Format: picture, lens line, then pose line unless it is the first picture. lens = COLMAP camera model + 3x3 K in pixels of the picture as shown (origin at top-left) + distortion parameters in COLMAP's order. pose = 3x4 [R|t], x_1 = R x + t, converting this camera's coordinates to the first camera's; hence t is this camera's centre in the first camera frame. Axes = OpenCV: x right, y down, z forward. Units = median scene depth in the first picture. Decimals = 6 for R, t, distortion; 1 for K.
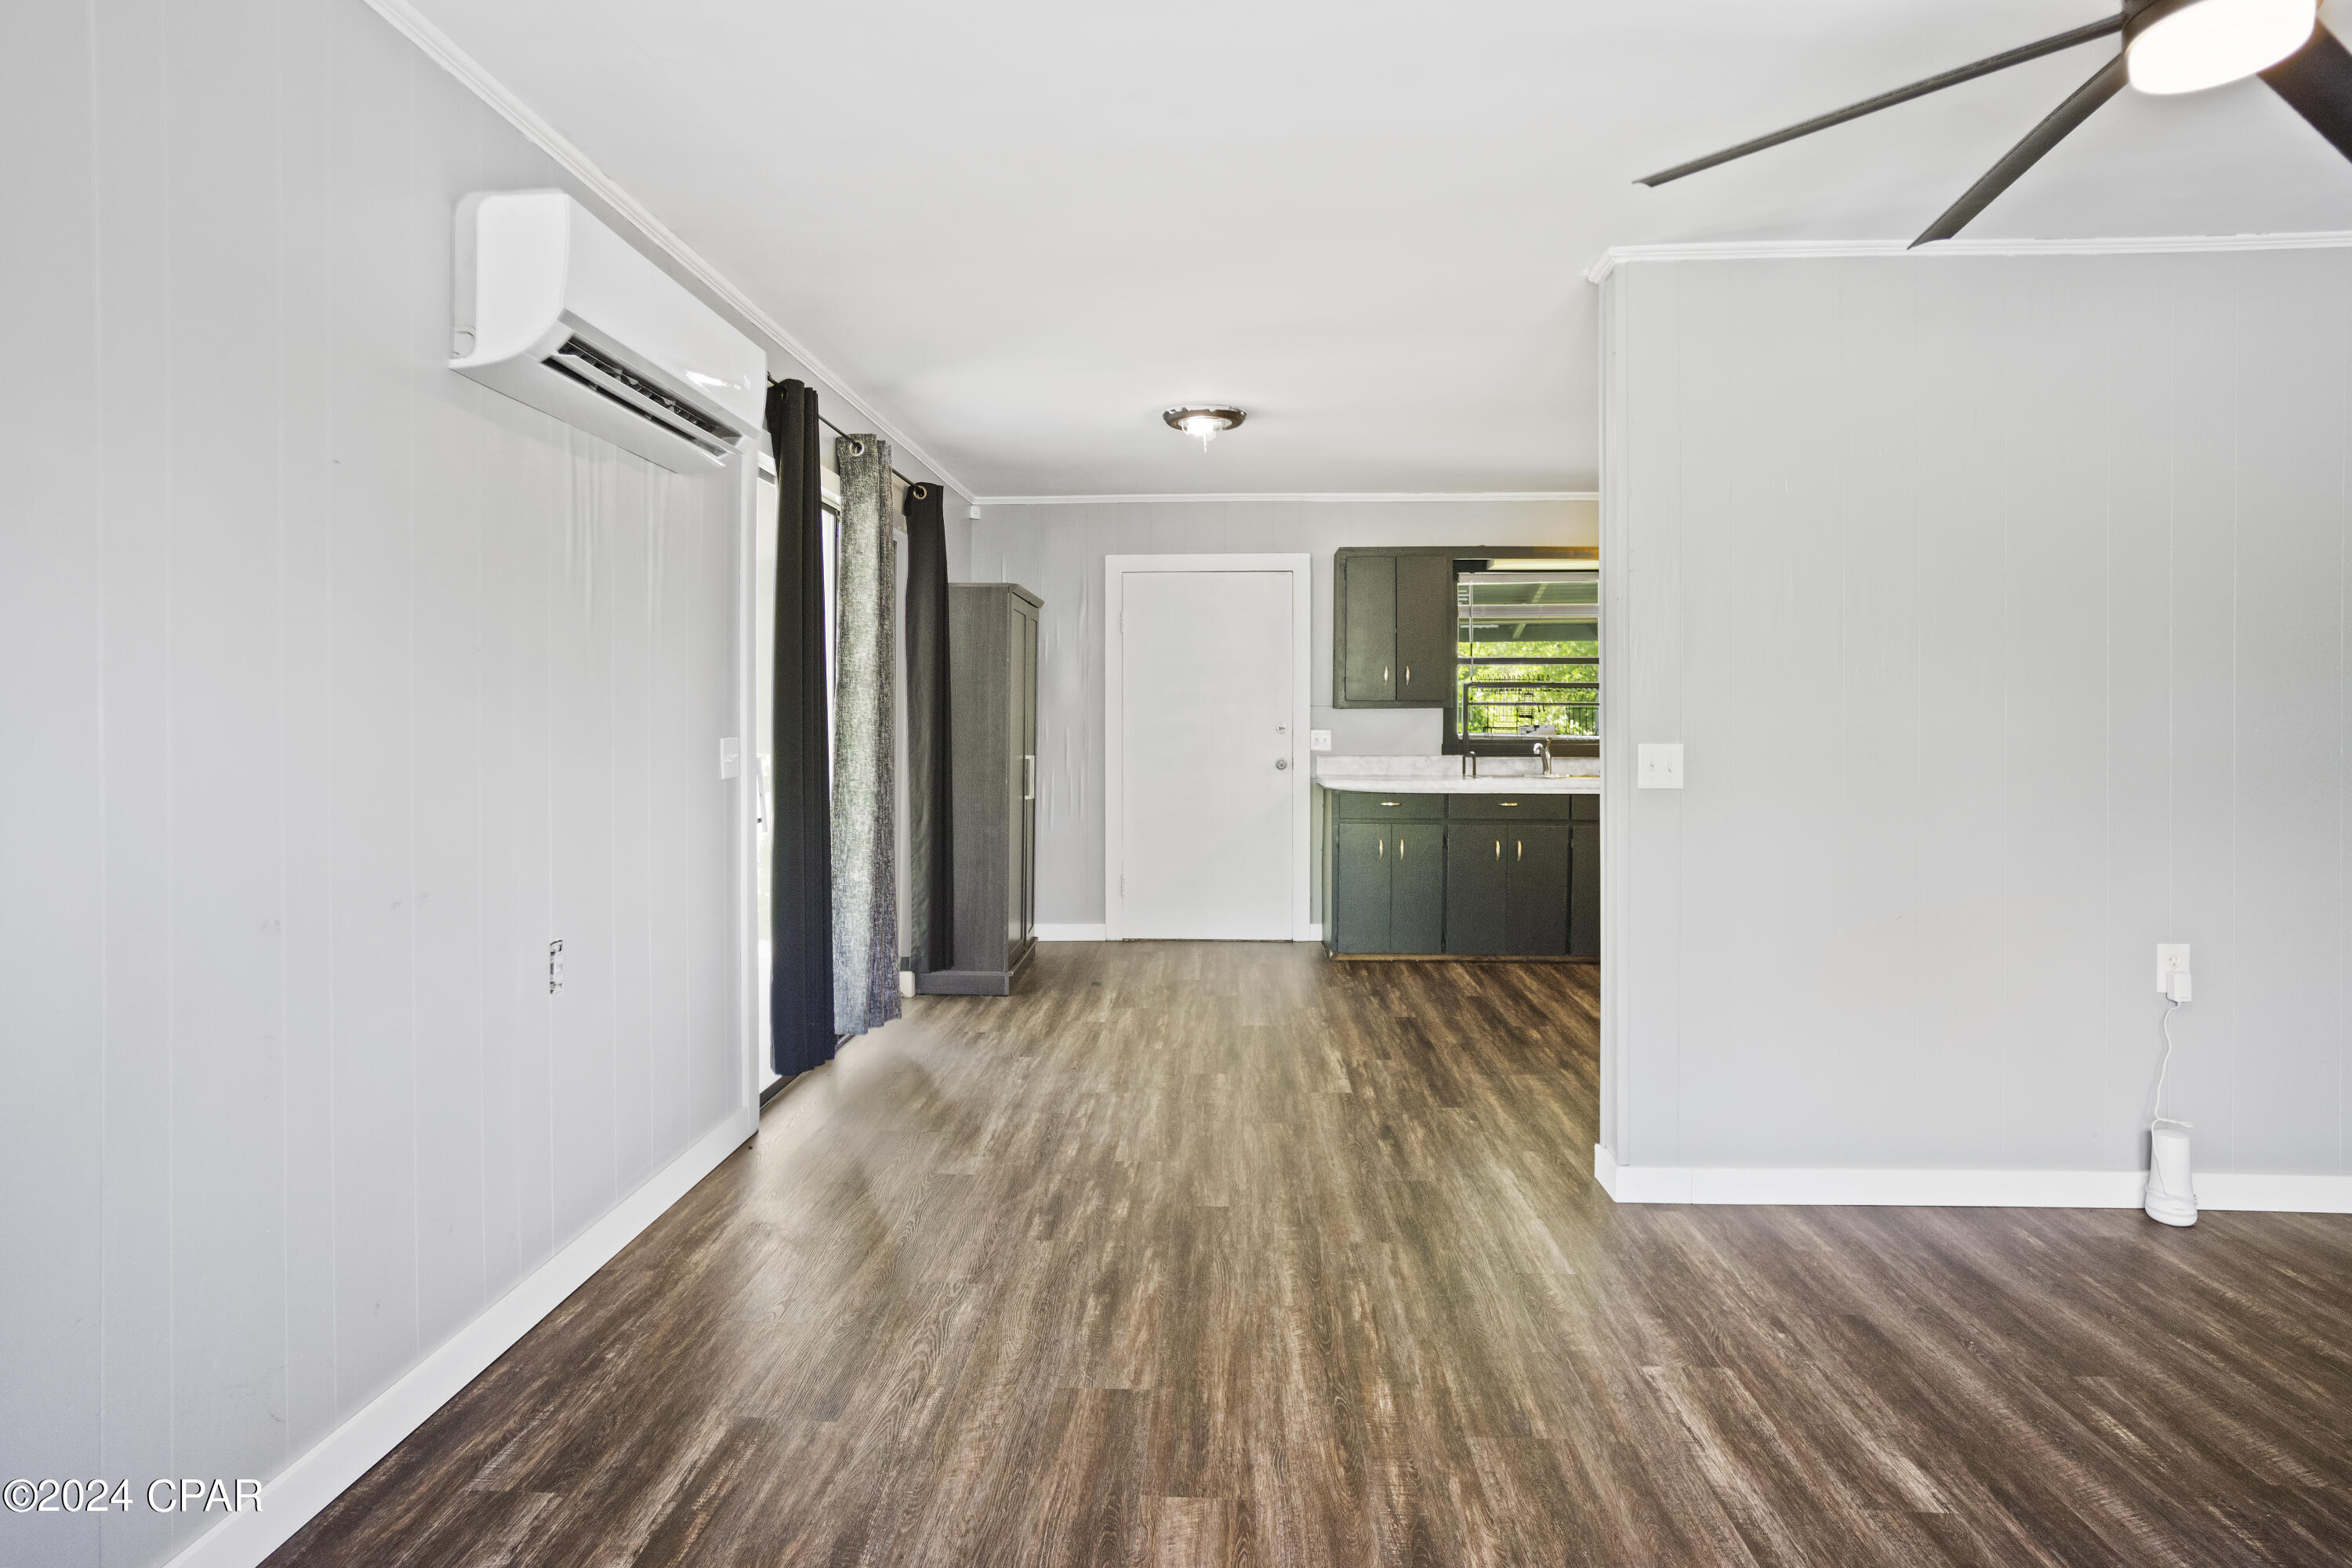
lens RADIAL K [[1293.4, 0, 1157.5], [0, 1293.4, 721.0], [0, 0, 1]] dist [-0.047905, 0.030849]
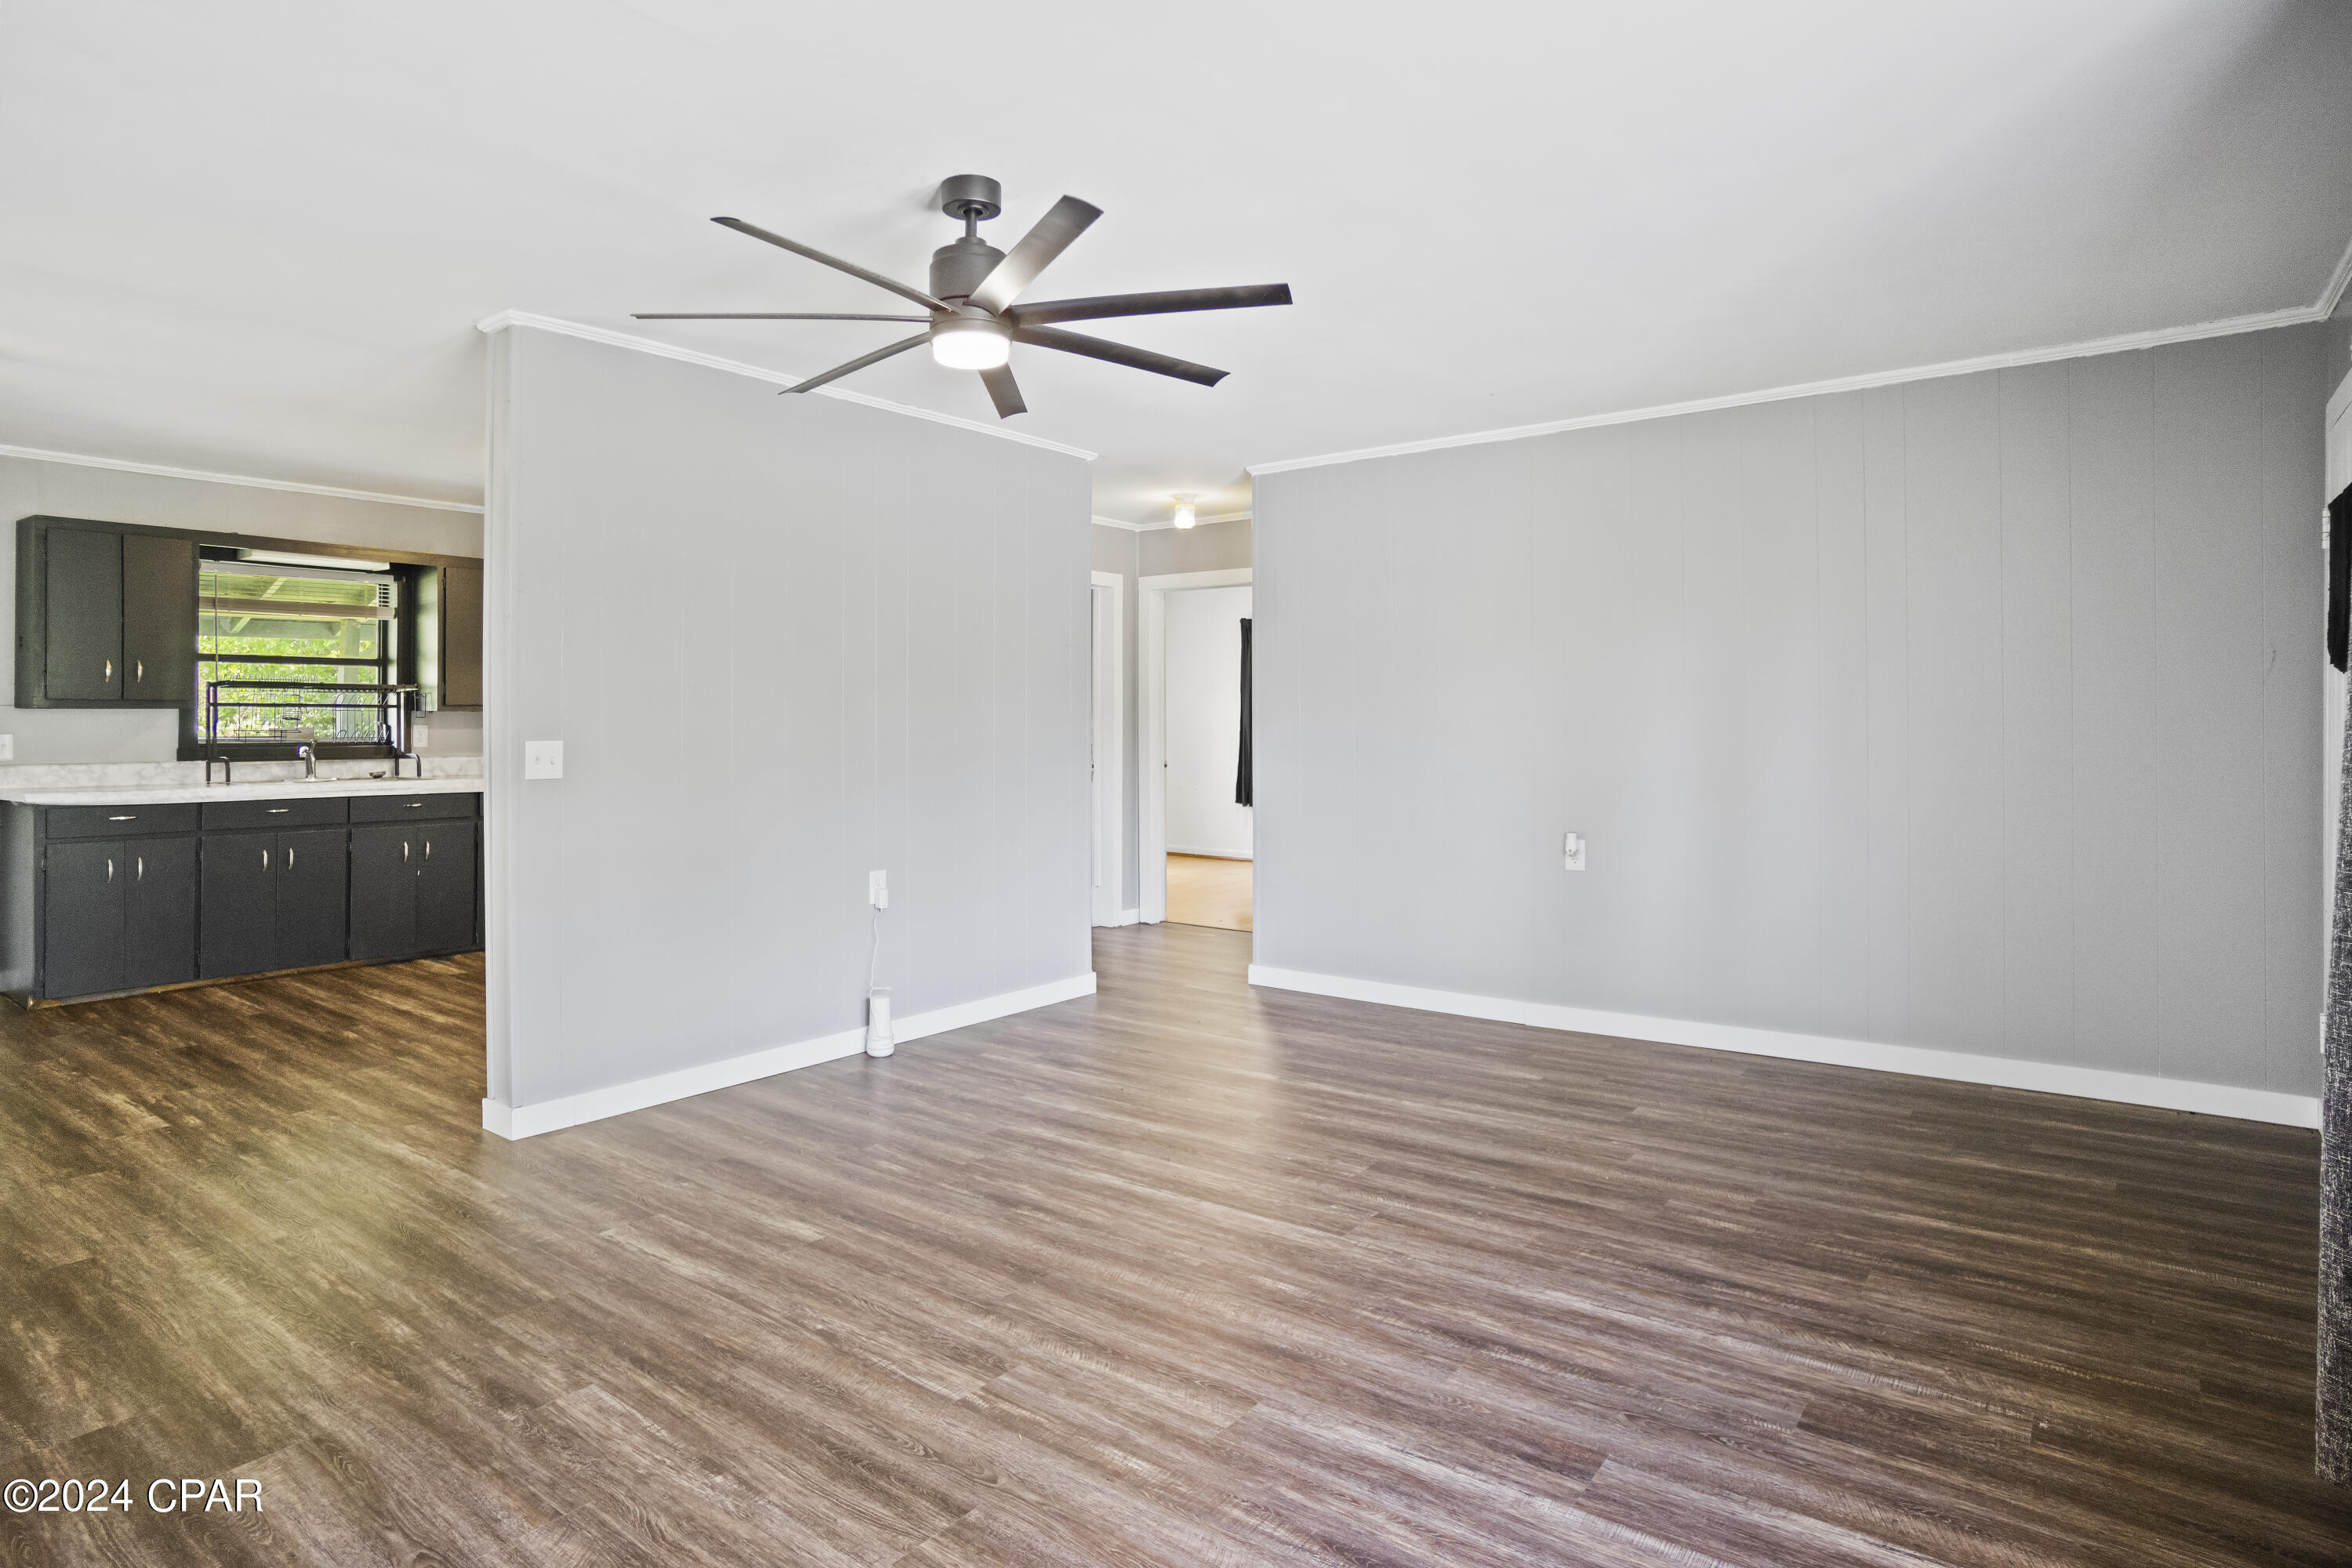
lens RADIAL K [[1293.4, 0, 1157.5], [0, 1293.4, 721.0], [0, 0, 1]] dist [-0.047905, 0.030849]
pose [[0.565887, 0.000692, 0.824483, -0.261353], [0.001752, 0.999996, -0.002042, 0.003161], [-0.824481, 0.002600, 0.565884, -0.127136]]
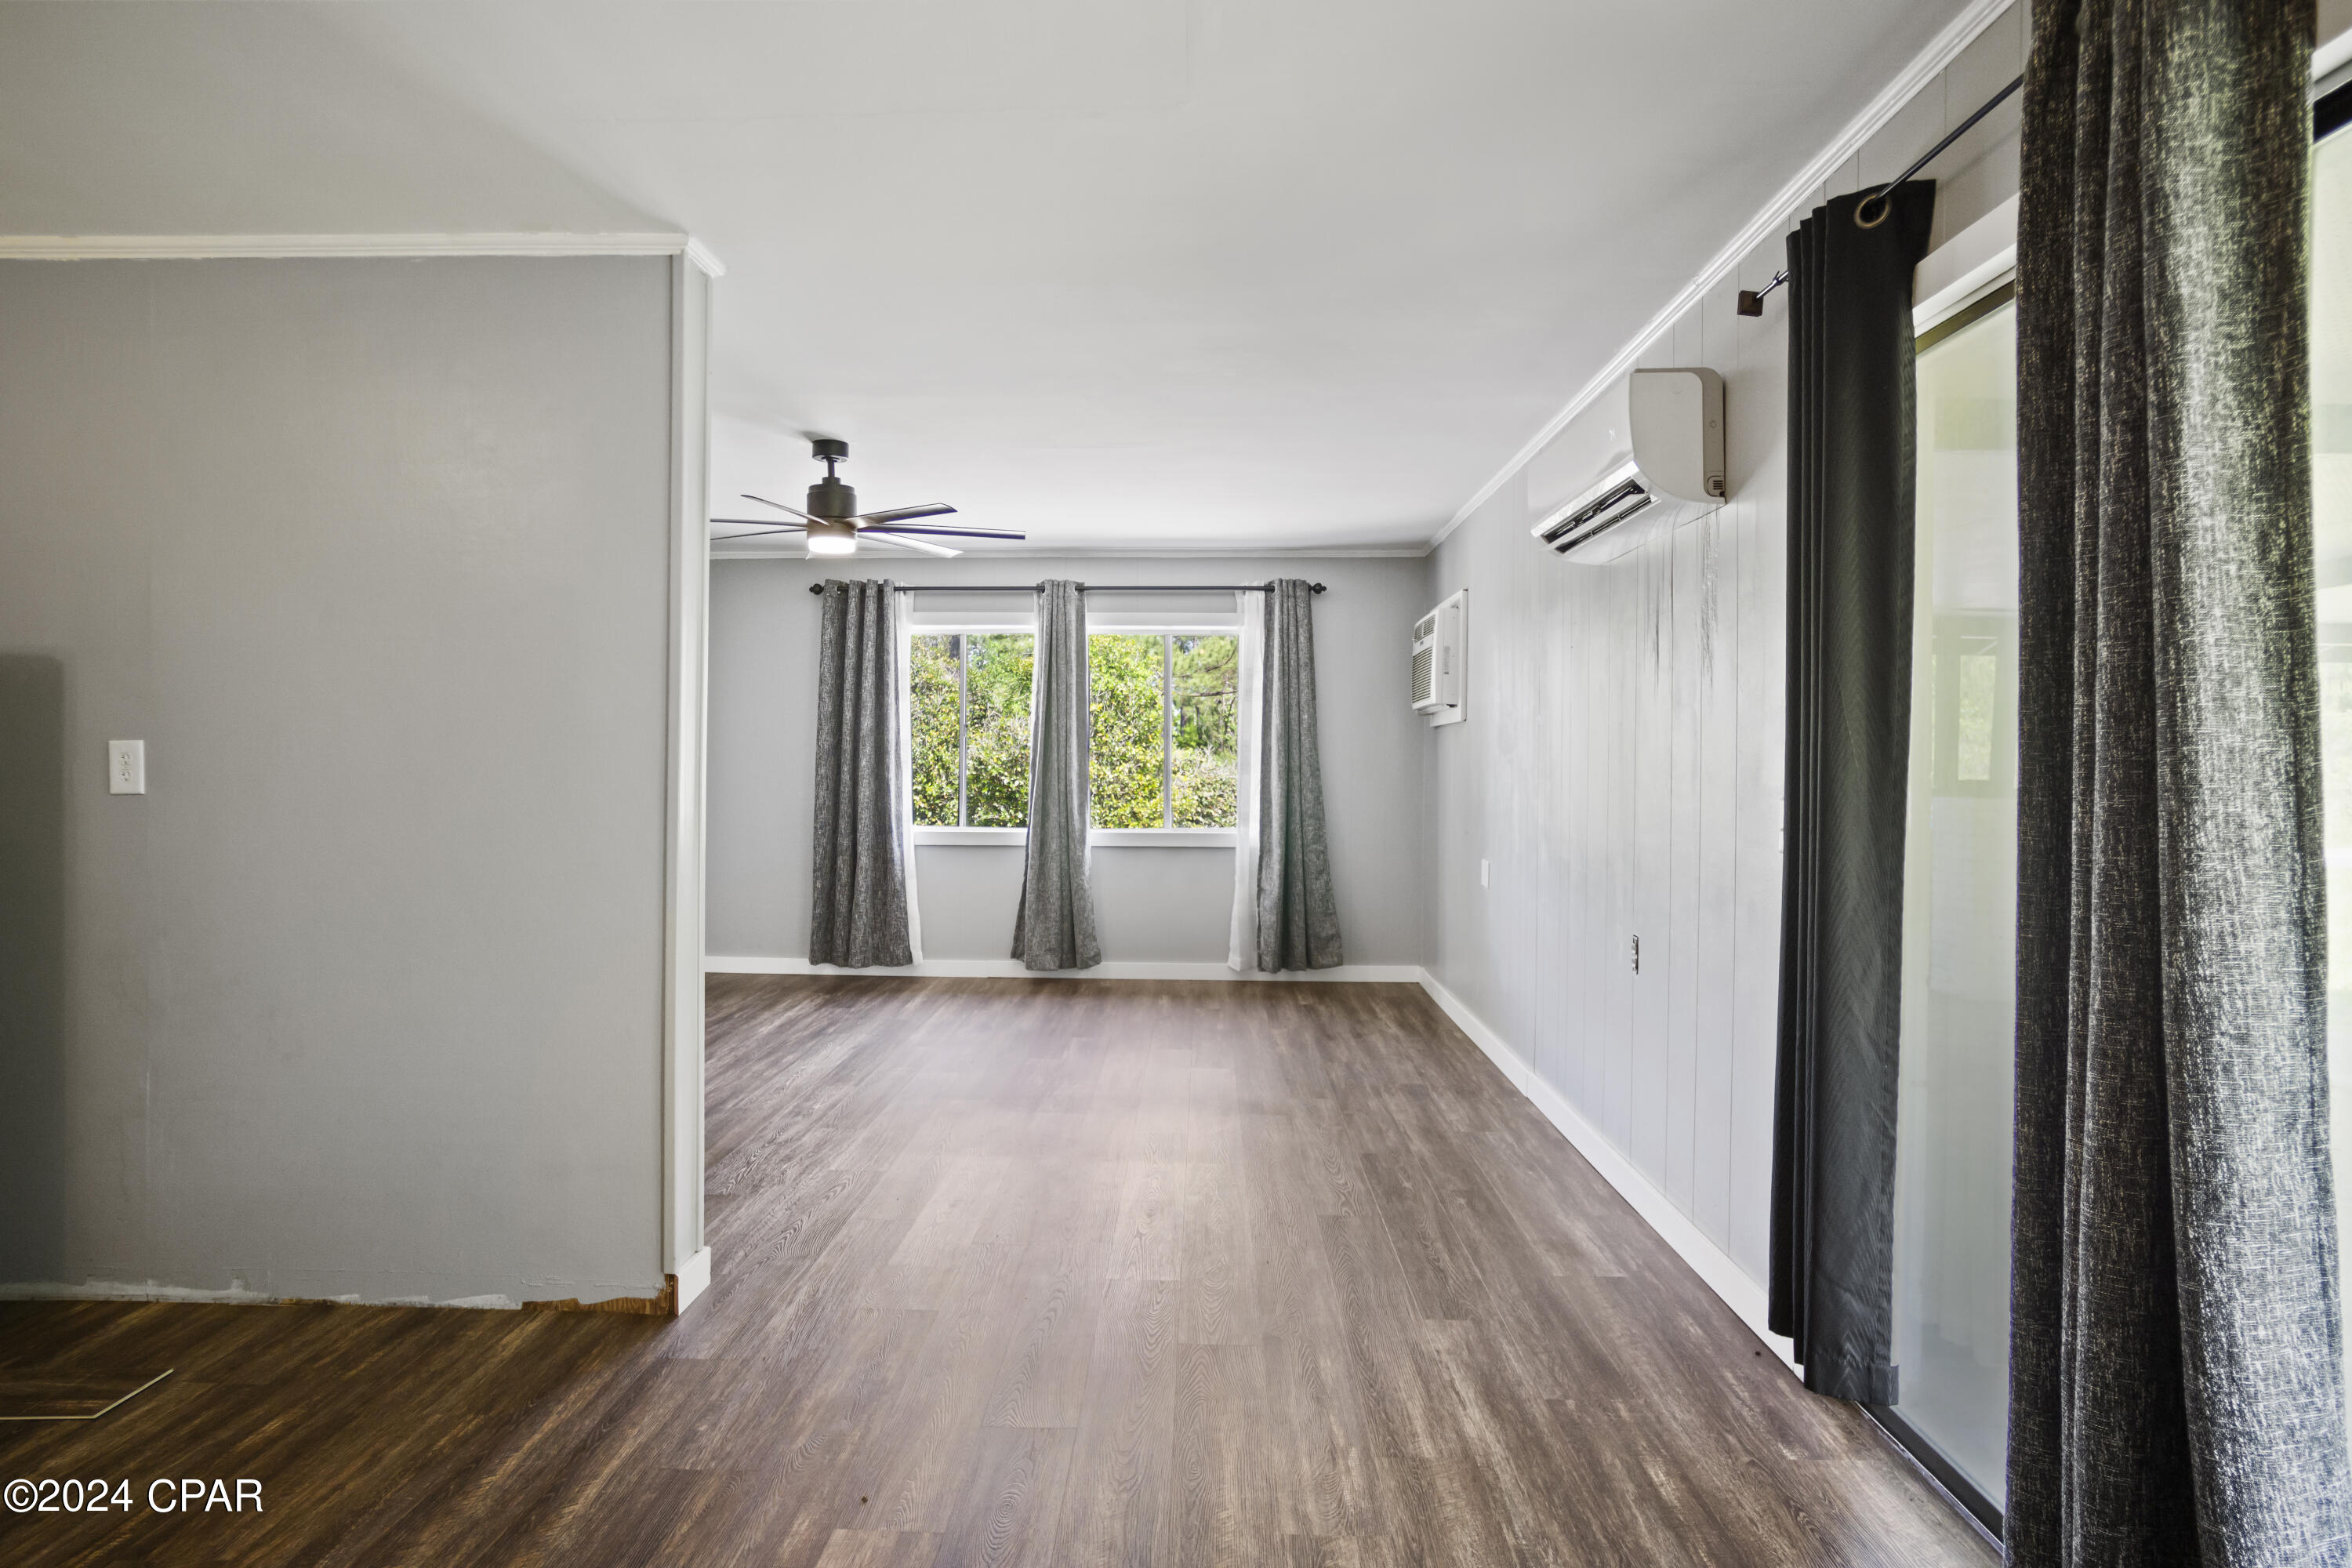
lens RADIAL K [[1293.4, 0, 1157.5], [0, 1293.4, 721.0], [0, 0, 1]] dist [-0.047905, 0.030849]
pose [[-0.999742, -0.009034, -0.020850, 0.053627], [-0.008474, 0.999605, -0.026802, -0.011122], [0.021084, -0.026619, -0.999423, 1.970620]]
